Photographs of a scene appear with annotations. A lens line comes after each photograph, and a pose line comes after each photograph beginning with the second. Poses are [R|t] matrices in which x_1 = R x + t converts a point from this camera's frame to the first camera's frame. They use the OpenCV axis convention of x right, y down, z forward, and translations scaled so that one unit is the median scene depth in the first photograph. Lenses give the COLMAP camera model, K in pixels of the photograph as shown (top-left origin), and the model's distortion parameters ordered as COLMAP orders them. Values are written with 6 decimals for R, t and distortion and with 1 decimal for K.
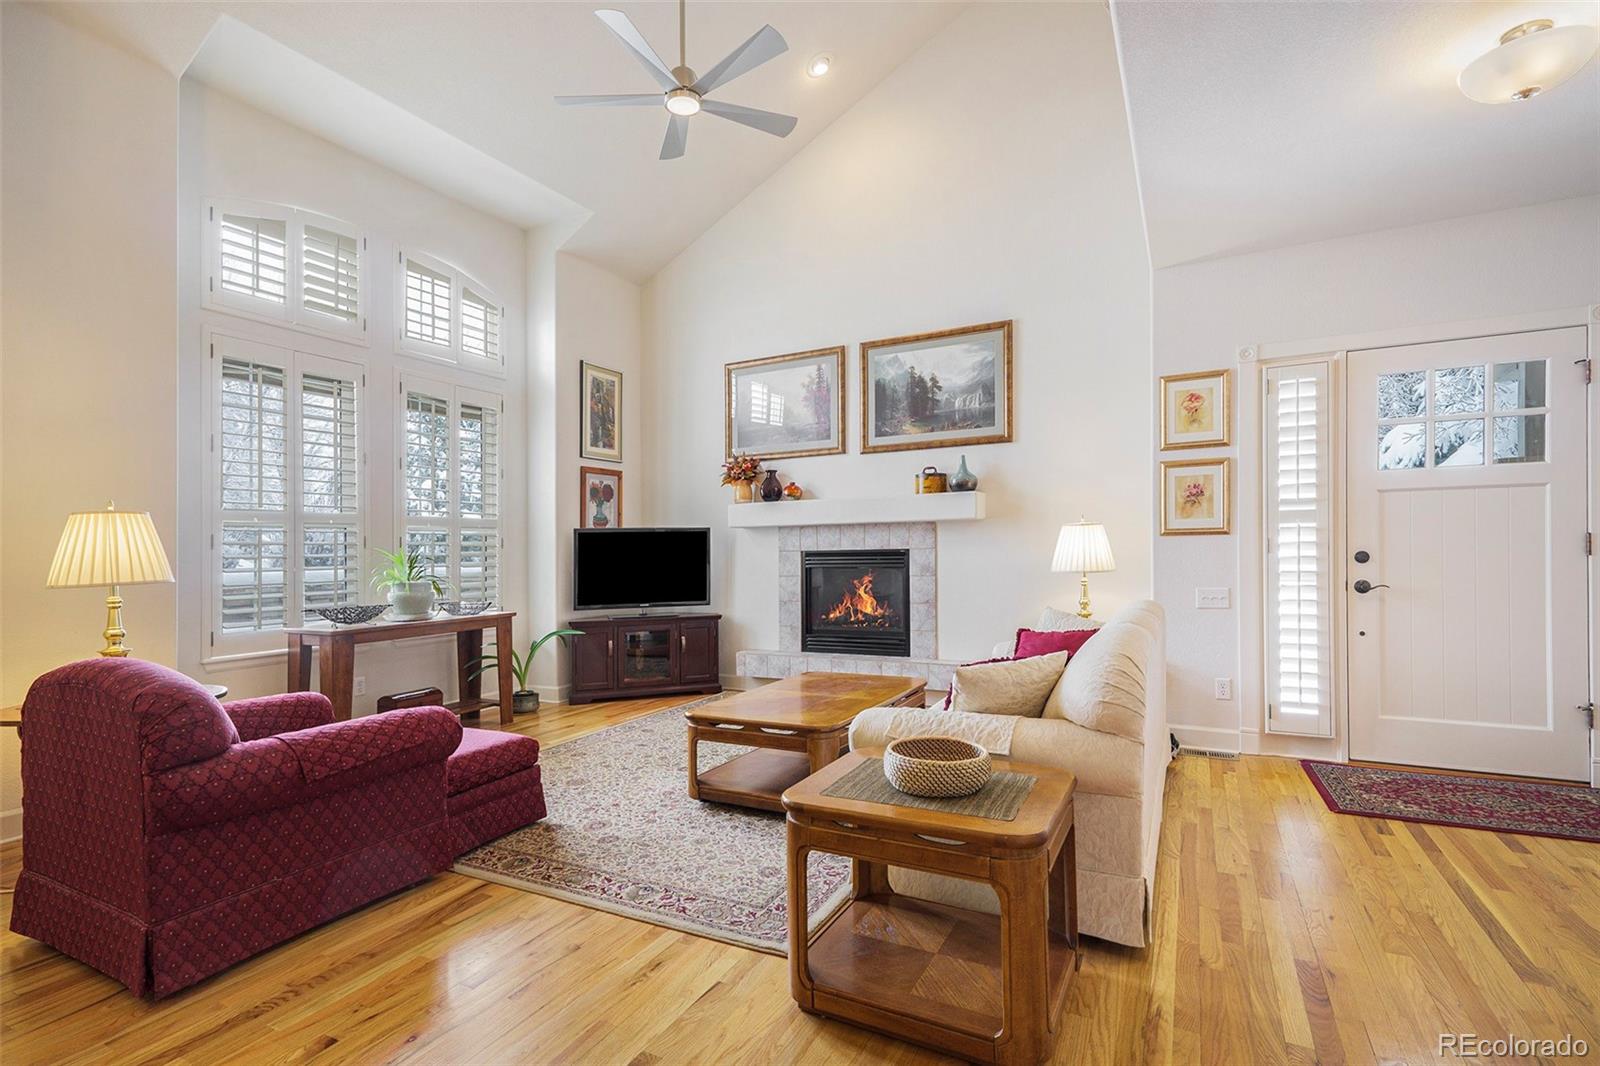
lens RADIAL K [[765.3, 0, 791.0], [0, 765.3, 517.8], [0, 0, 1]] dist [0.002580, 0.002018]
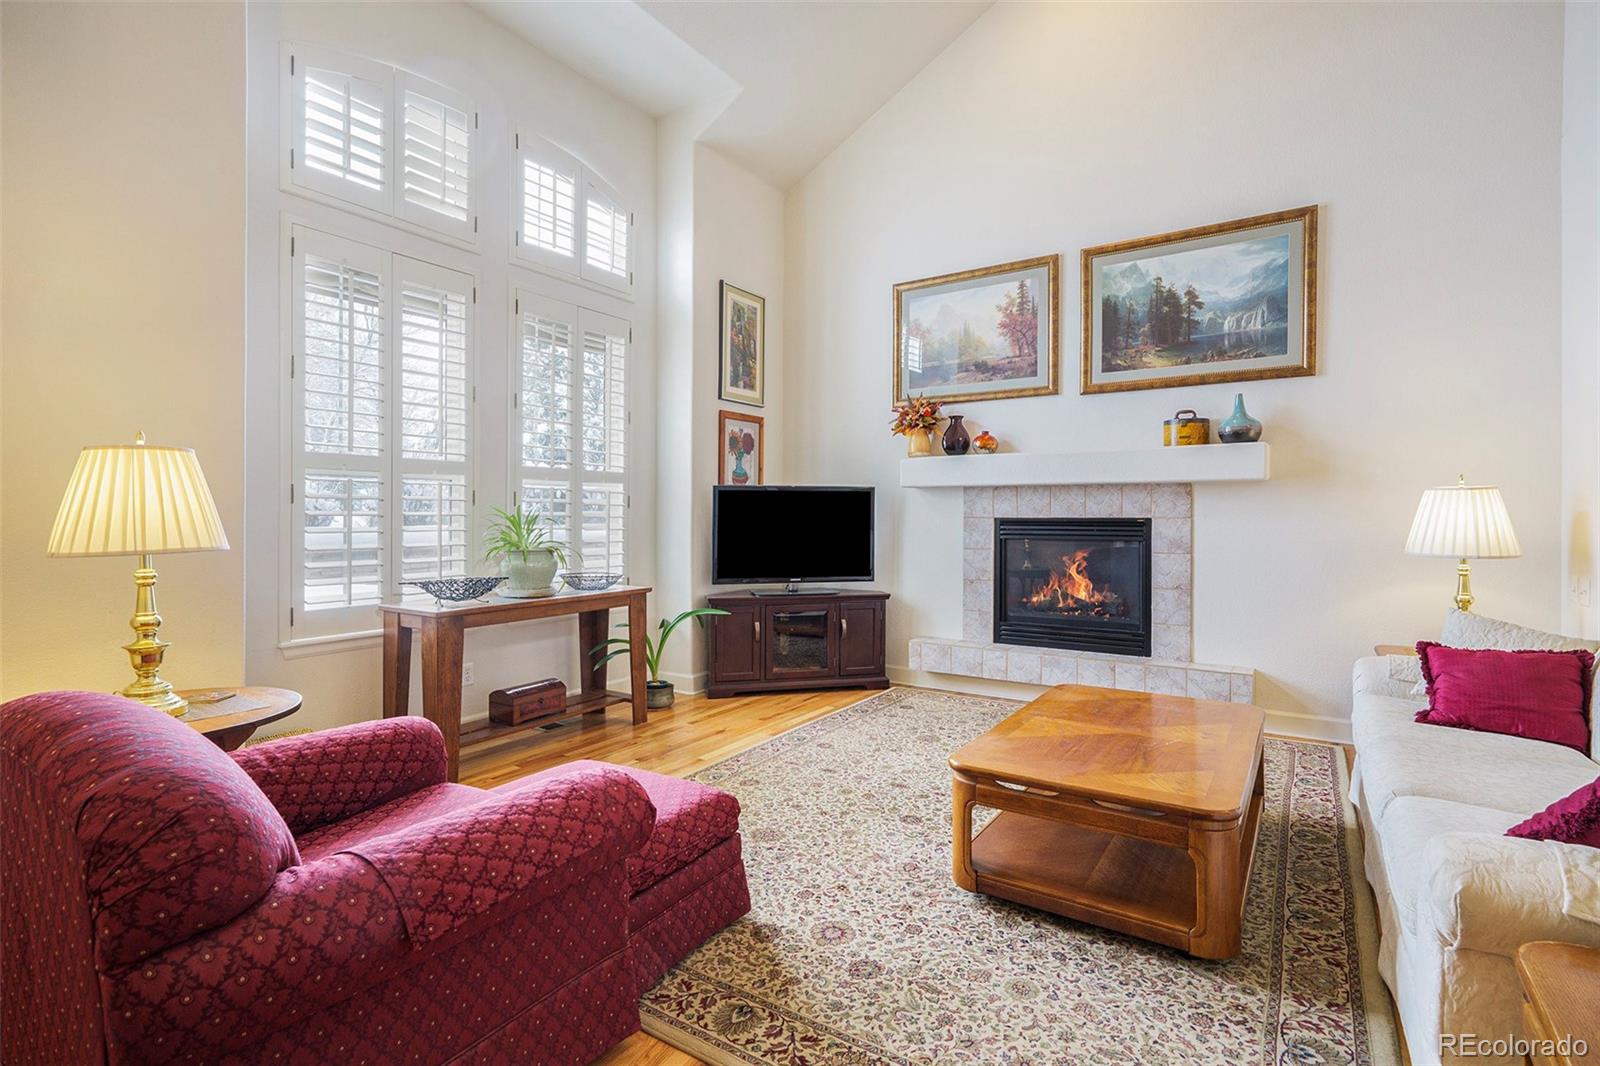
lens RADIAL K [[765.3, 0, 791.9], [0, 765.3, 515.6], [0, 0, 1]] dist [0.002580, 0.002018]
pose [[0.995445, 0.016796, -0.093847, -0.134415], [-0.012599, 0.998901, 0.045142, 0.008933], [0.094502, -0.043754, 0.994563, 0.208971]]
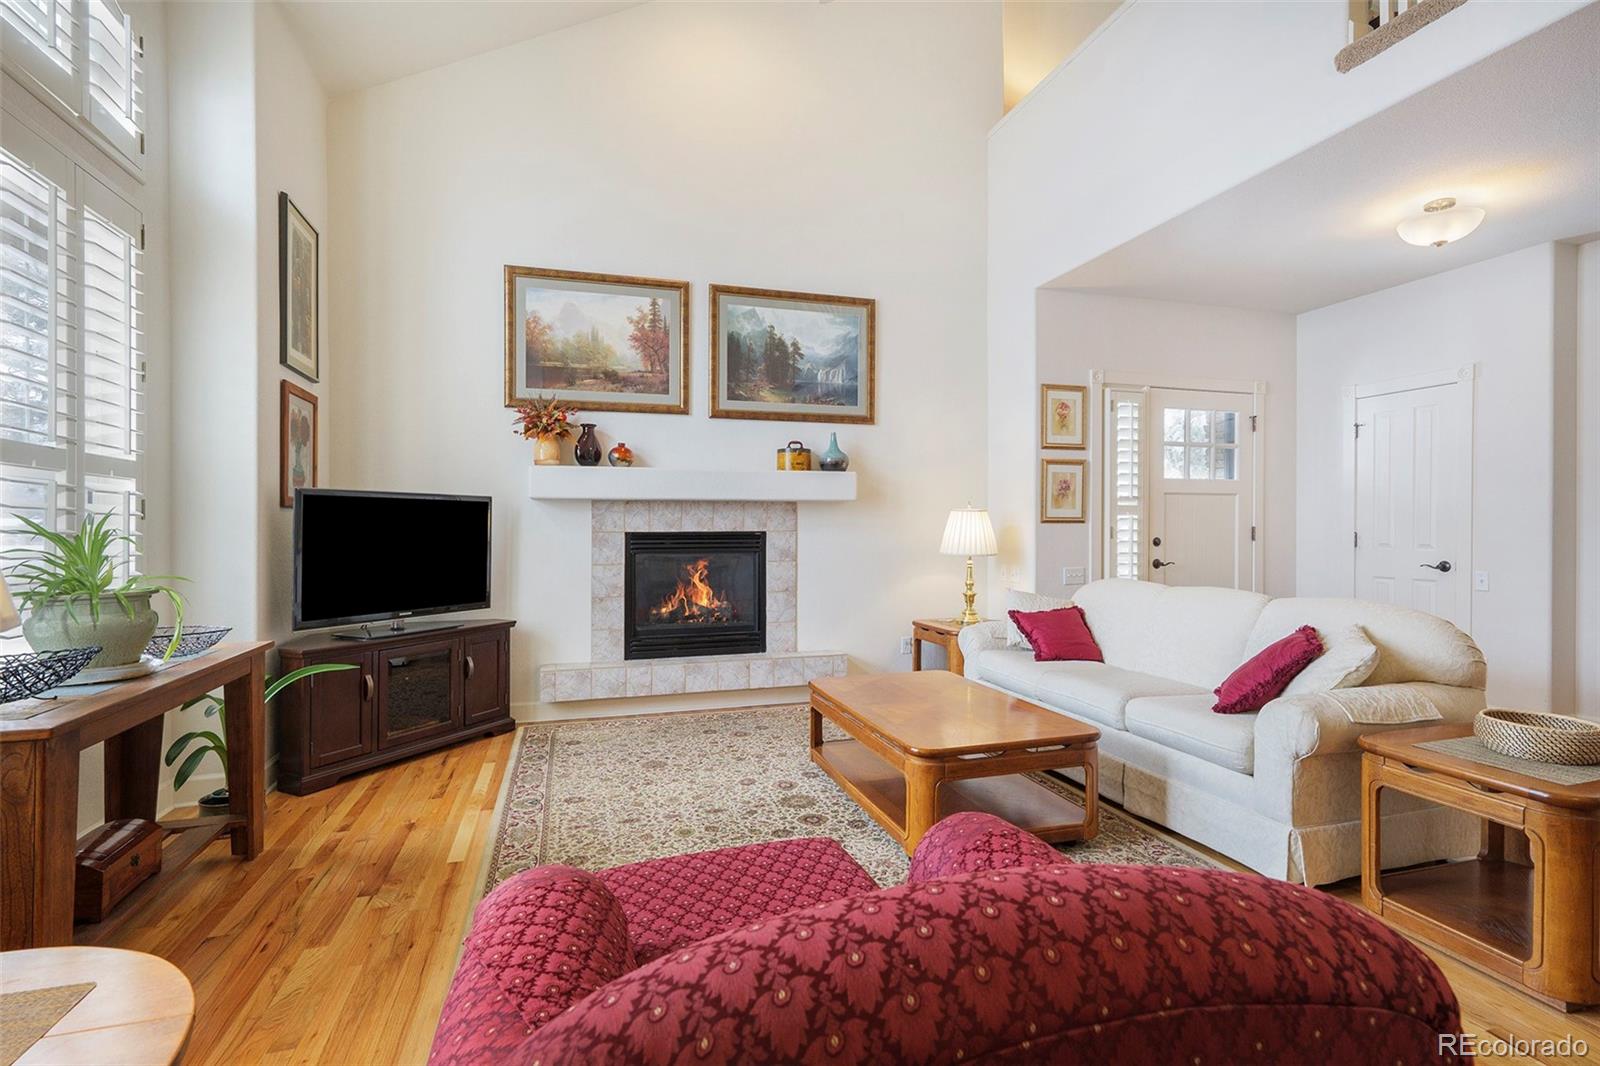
lens RADIAL K [[765.3, 0, 805.2], [0, 765.3, 525.5], [0, 0, 1]] dist [0.002580, 0.002018]
pose [[0.699247, 0.019106, 0.714625, -0.464344], [-0.039665, 0.999140, 0.012099, 0.022349], [-0.713779, -0.036805, 0.699403, 0.359116]]
